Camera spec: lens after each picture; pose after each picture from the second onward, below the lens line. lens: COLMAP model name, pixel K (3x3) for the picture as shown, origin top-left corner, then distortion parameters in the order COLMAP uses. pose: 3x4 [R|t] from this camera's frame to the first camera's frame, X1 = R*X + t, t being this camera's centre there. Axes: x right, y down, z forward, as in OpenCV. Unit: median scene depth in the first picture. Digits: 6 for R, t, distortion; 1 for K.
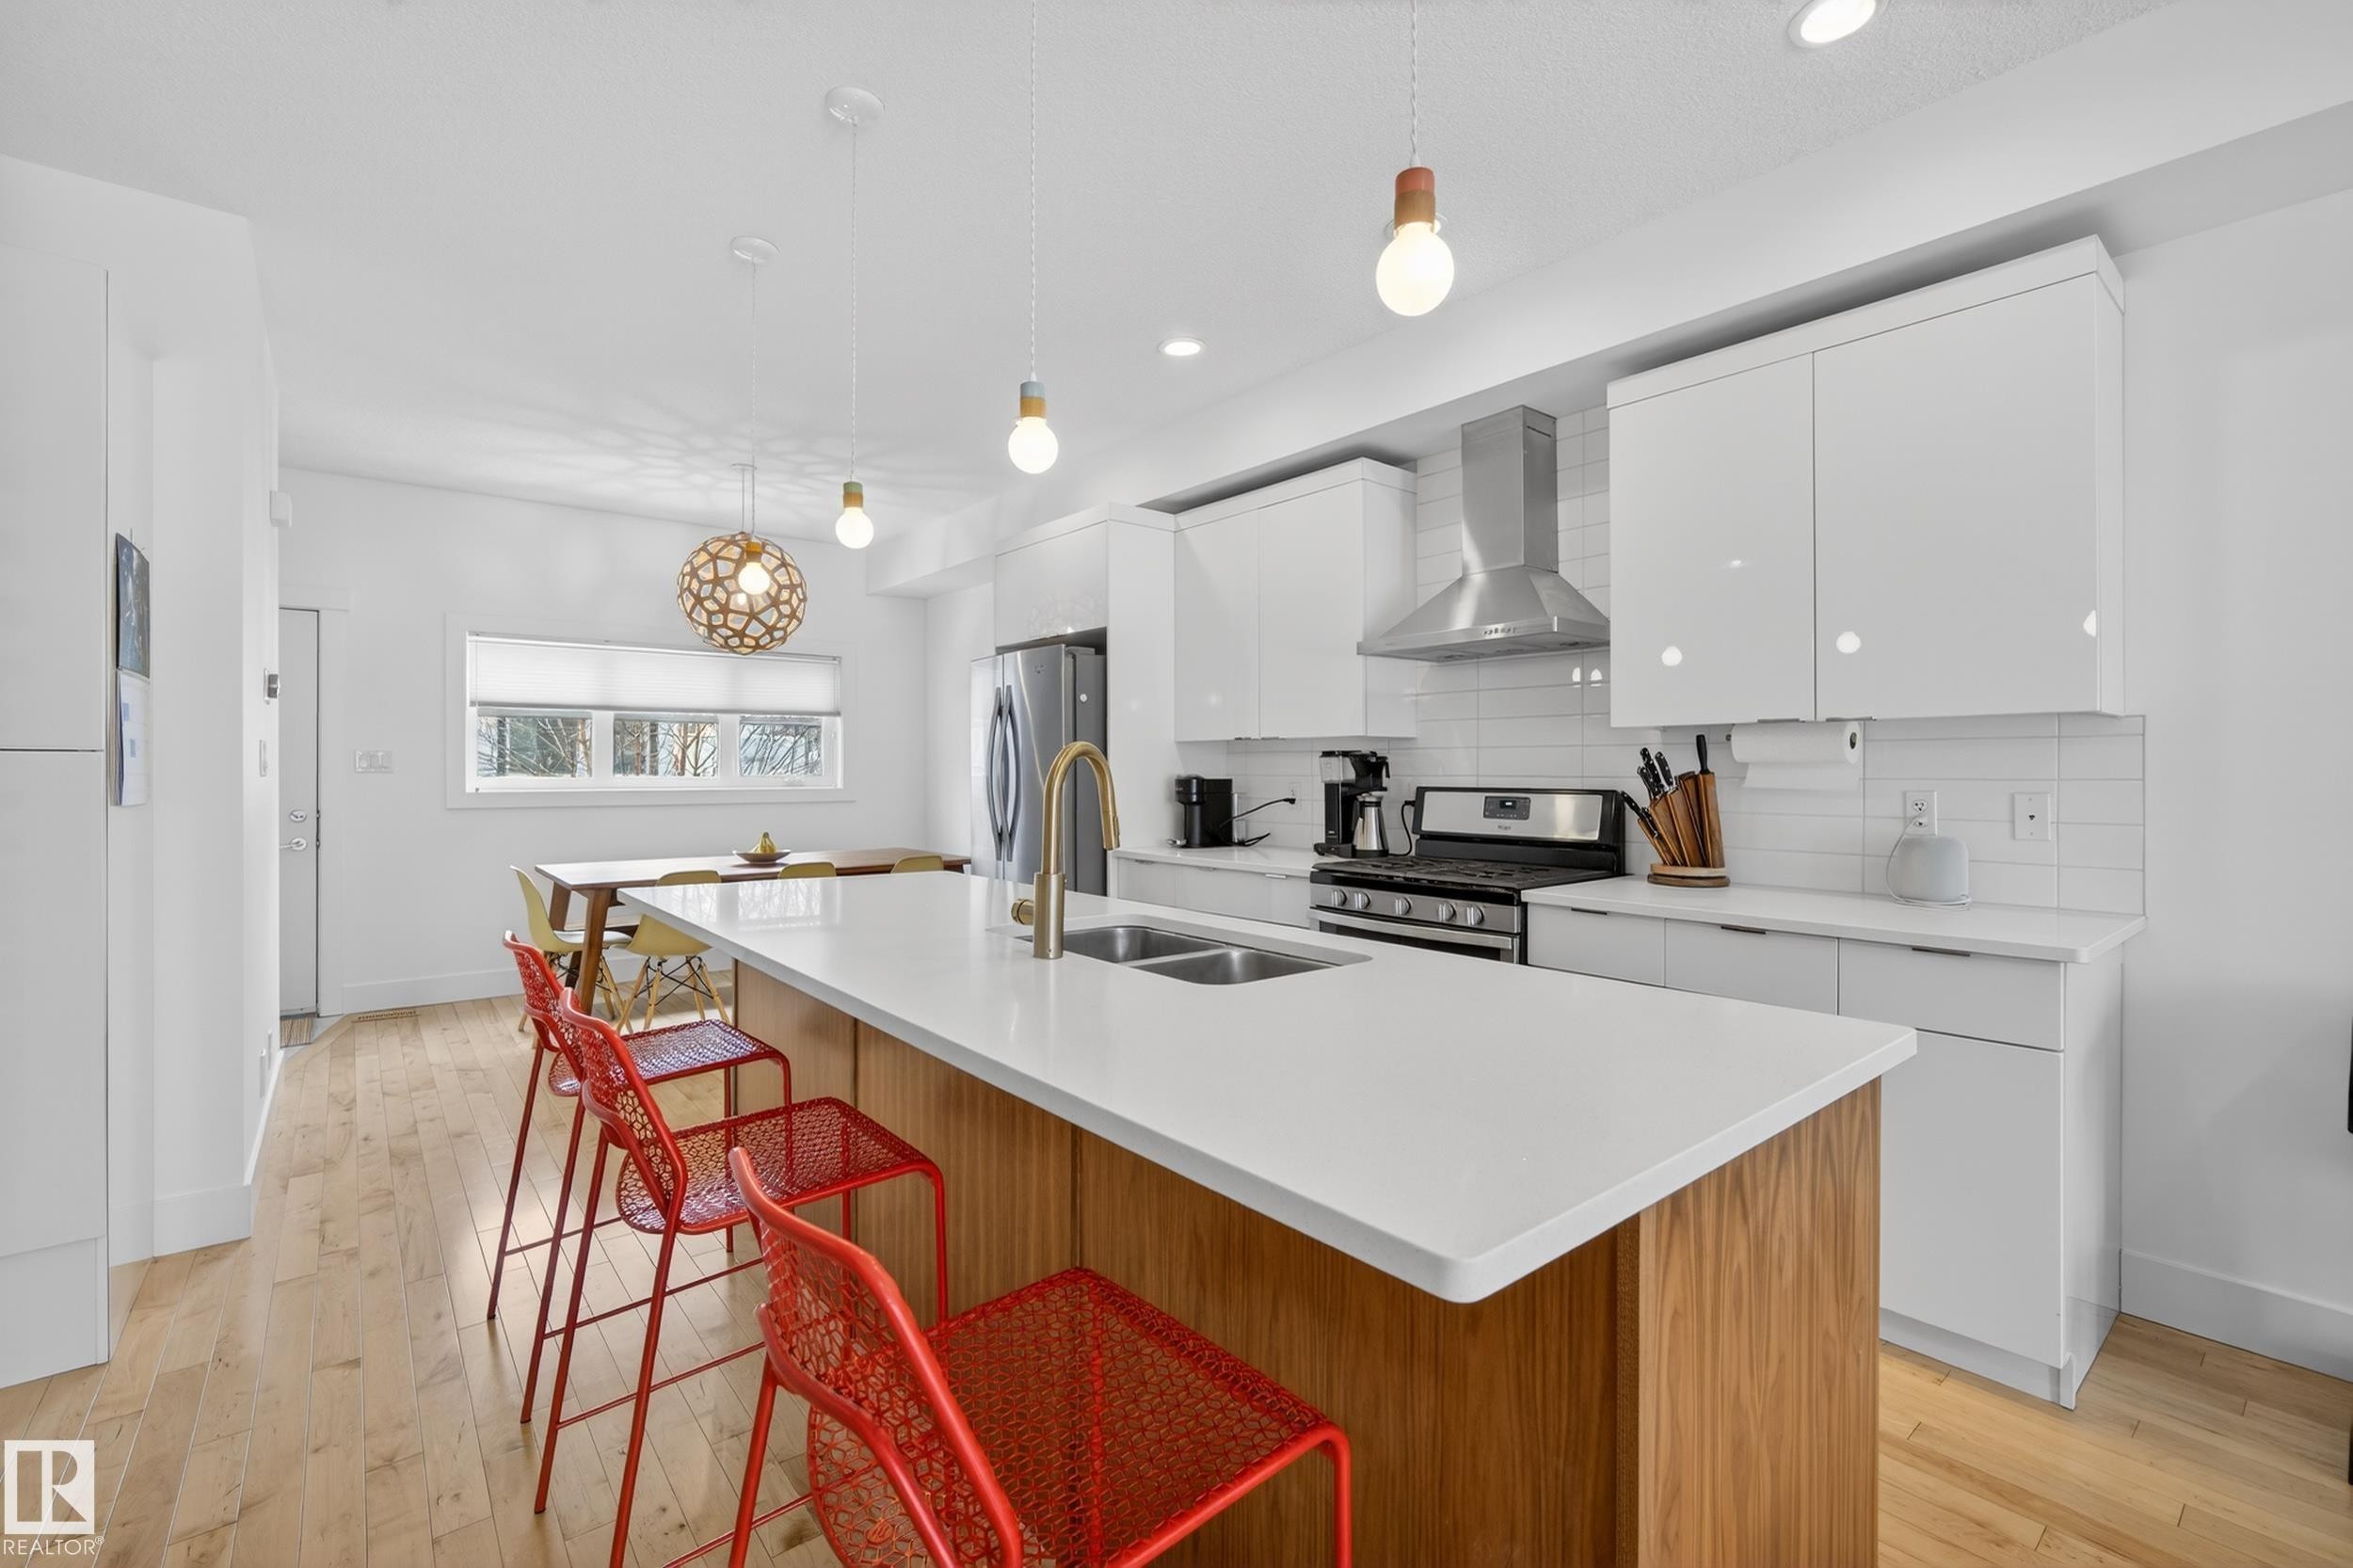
lens RADIAL K [[1018.4, 0, 1181.7], [0, 1018.4, 769.7], [0, 0, 1]] dist [-0.014571, 0.003071]
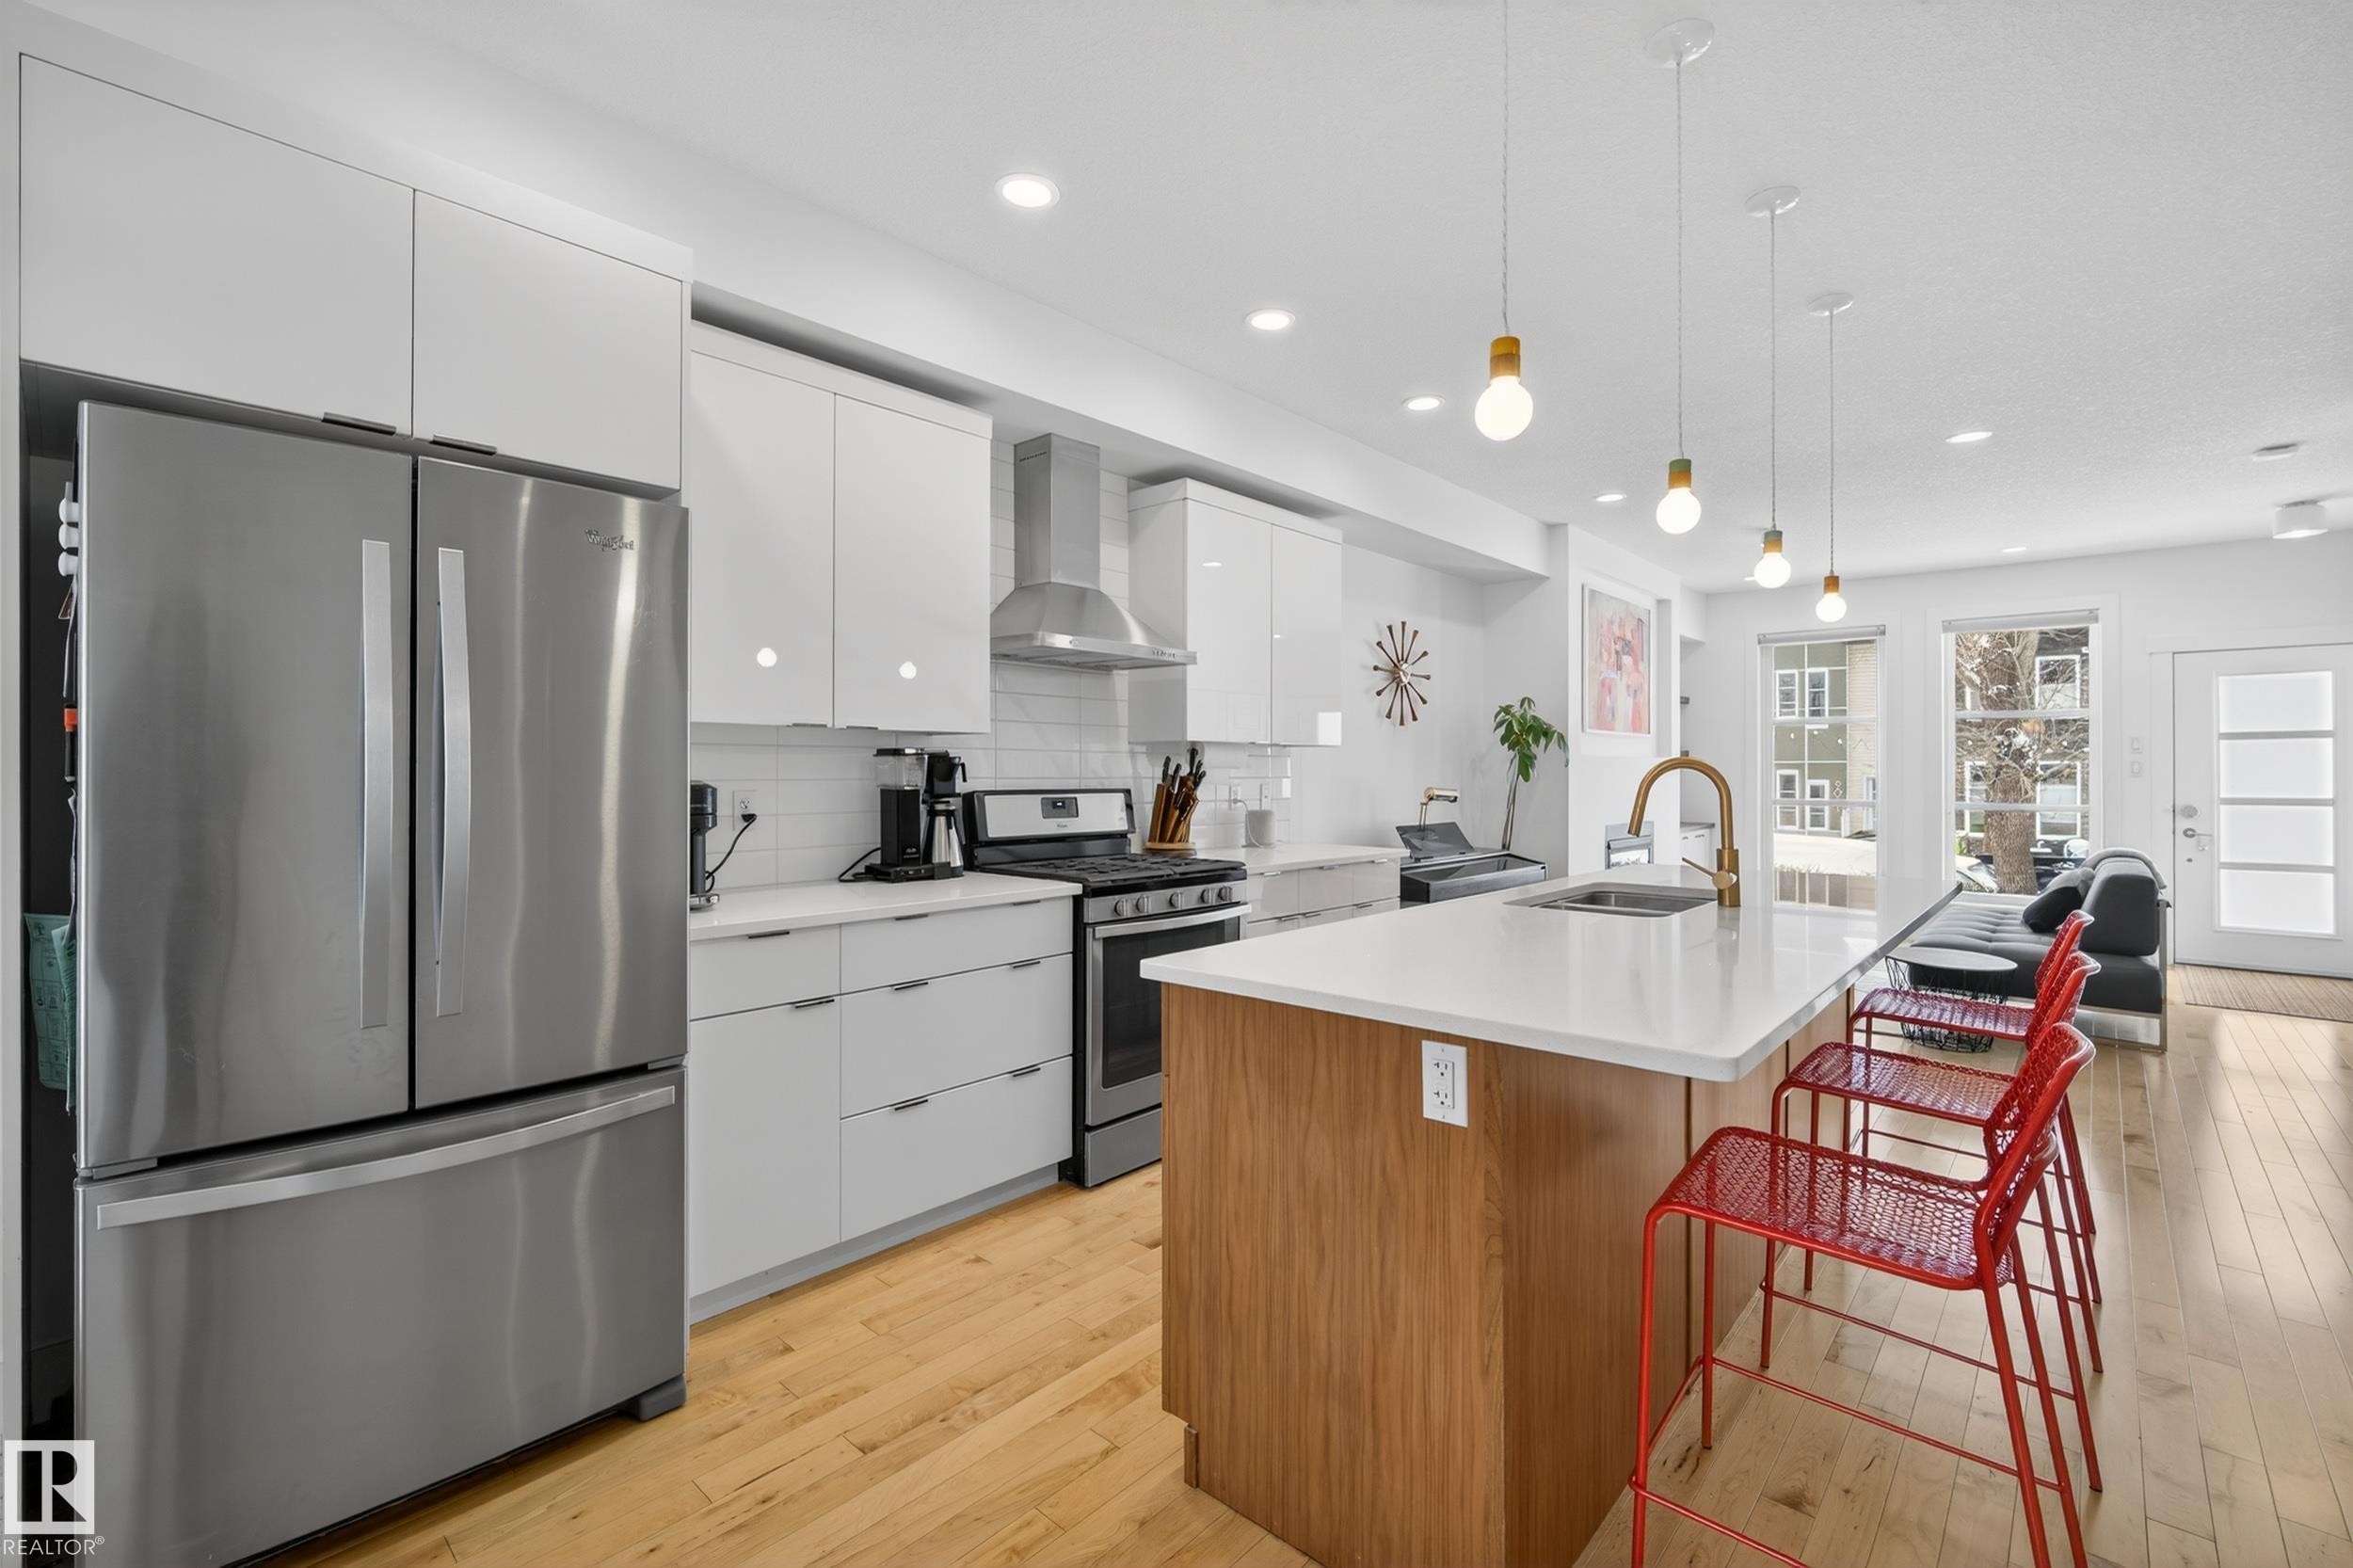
lens RADIAL K [[1018.4, 0, 1180.6], [0, 1018.4, 770.7], [0, 0, 1]] dist [-0.014571, 0.003071]
pose [[-0.150976, 0.000372, 0.988537, -0.581641], [-0.000754, 1.000000, -0.000491, -0.000890], [-0.988537, -0.000820, -0.150976, 0.796867]]
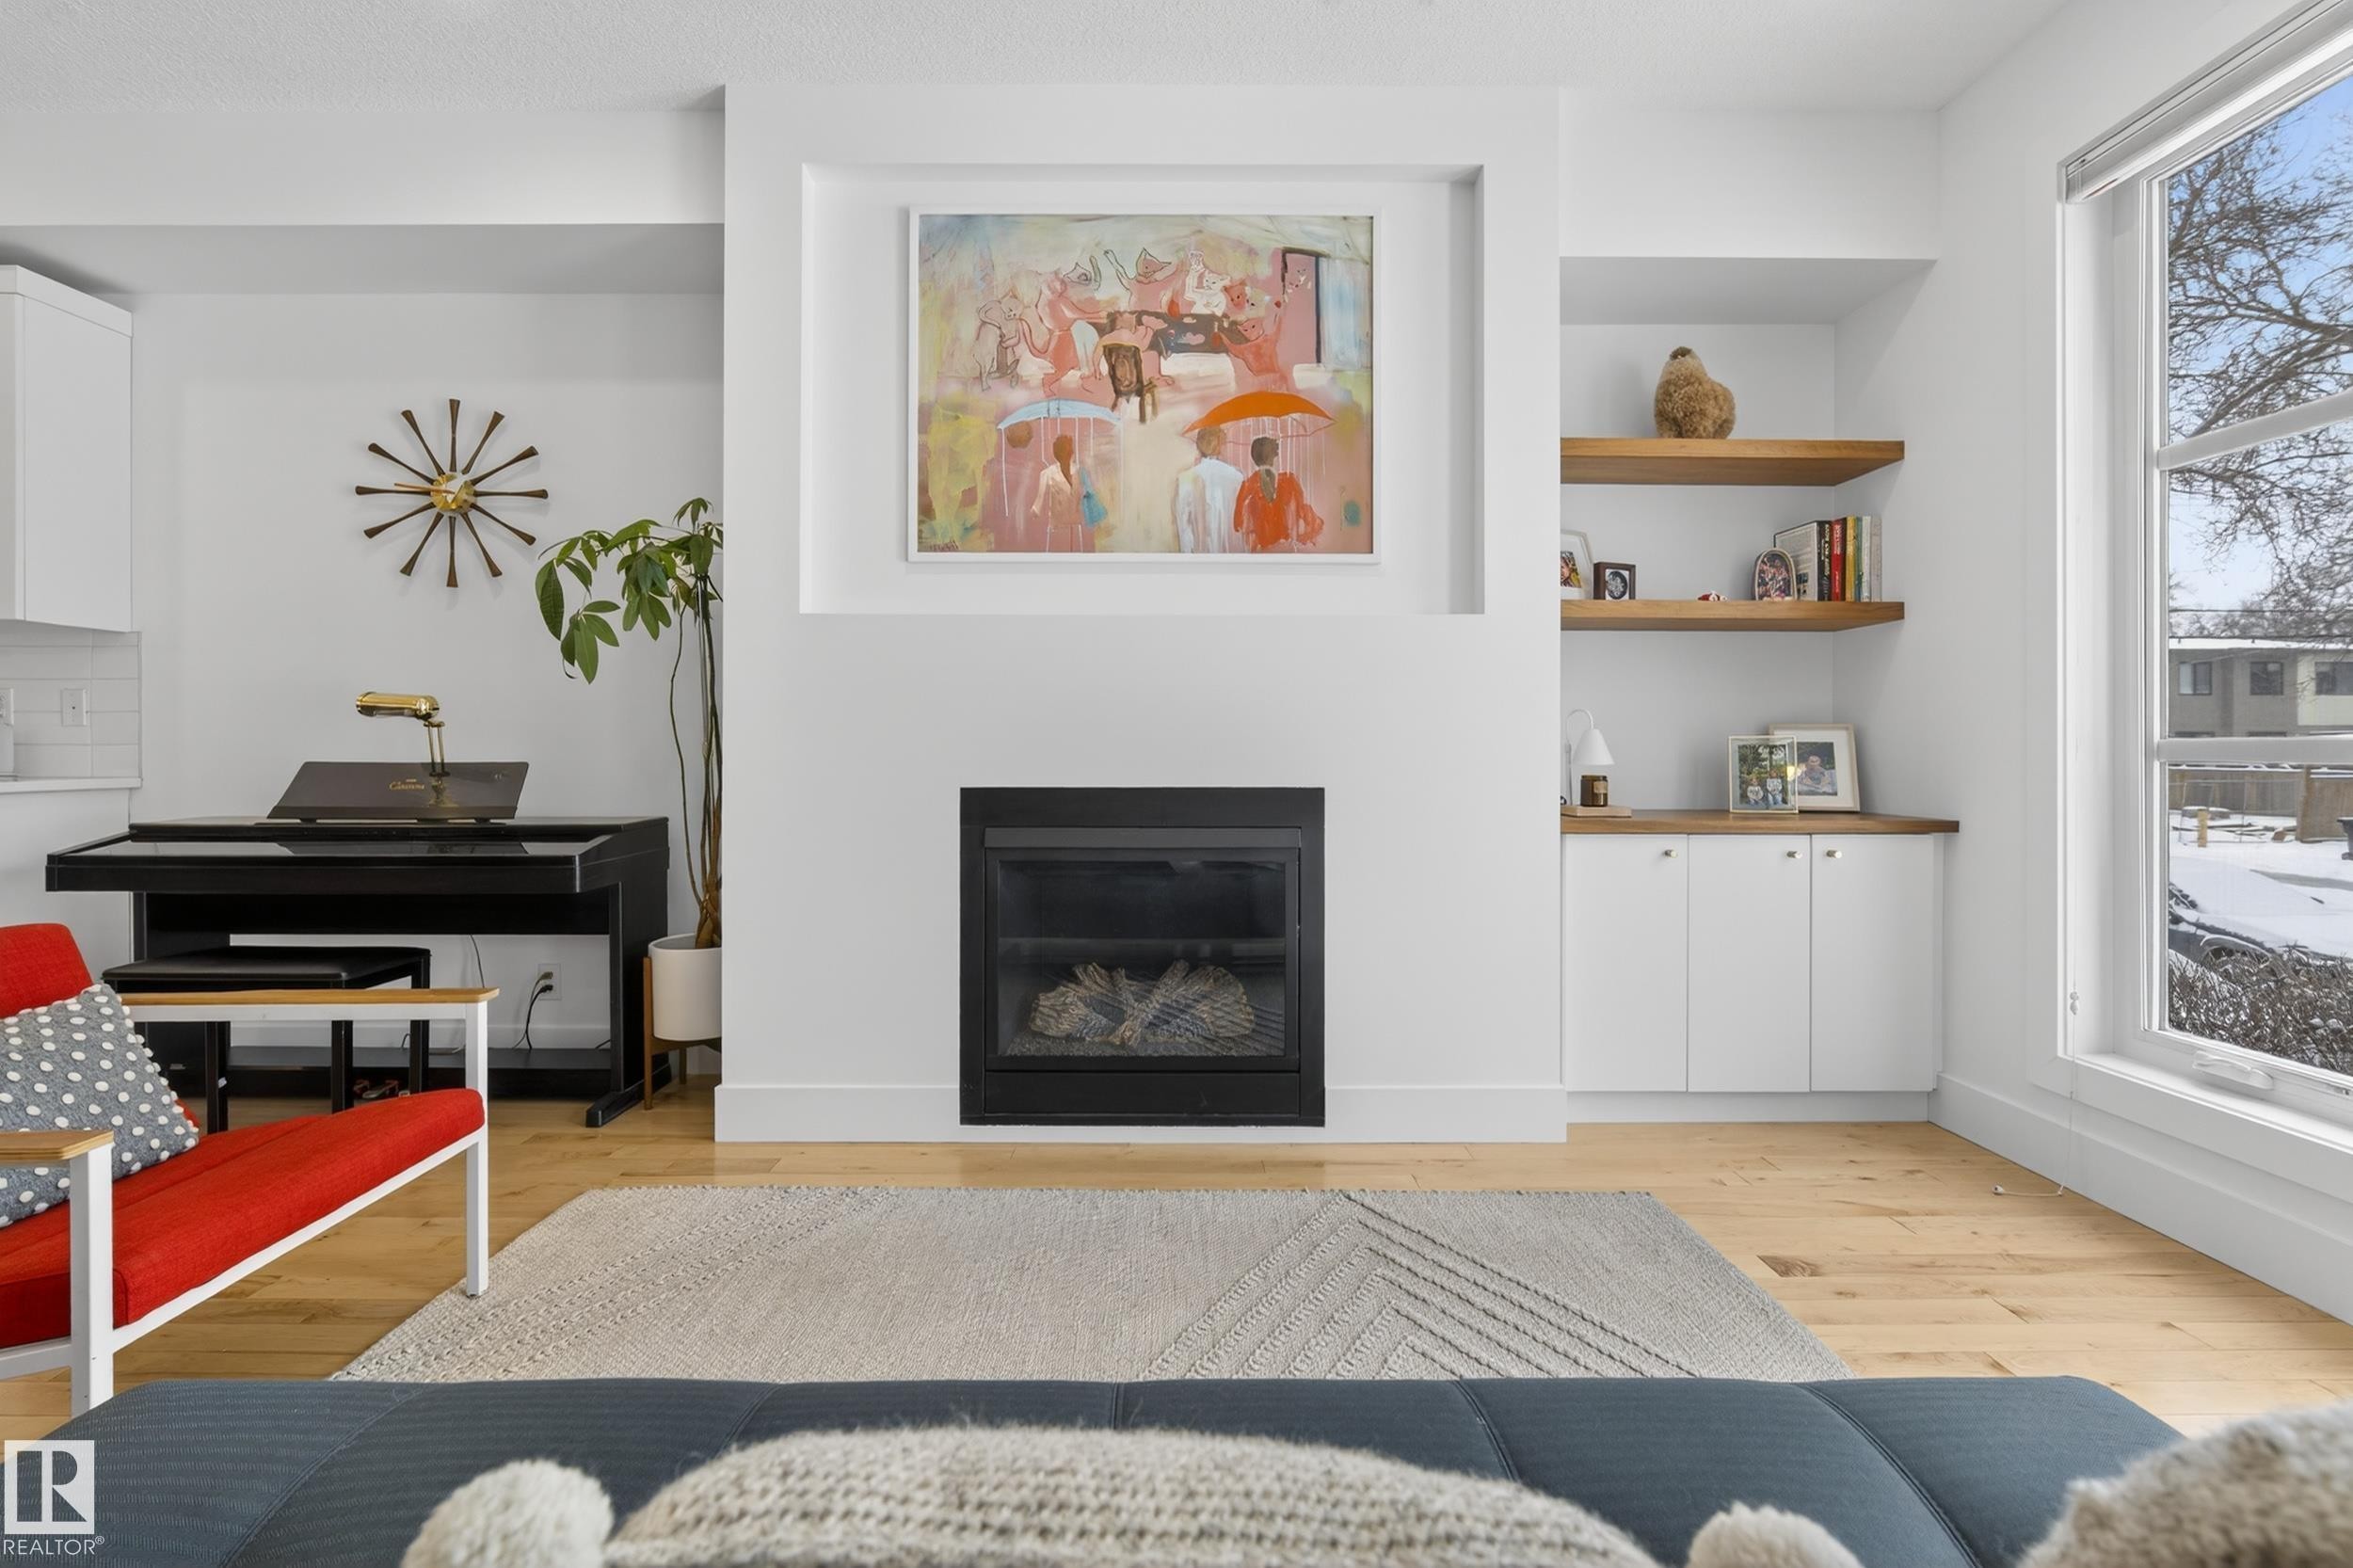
lens RADIAL K [[1018.4, 0, 1166.8], [0, 1018.4, 752.2], [0, 0, 1]] dist [-0.014571, 0.003071]
pose [[0.629261, 0.002753, 0.777189, 0.391368], [-0.002923, 0.999995, -0.001176, 0.055731], [-0.777188, -0.001532, 0.629266, -0.489494]]
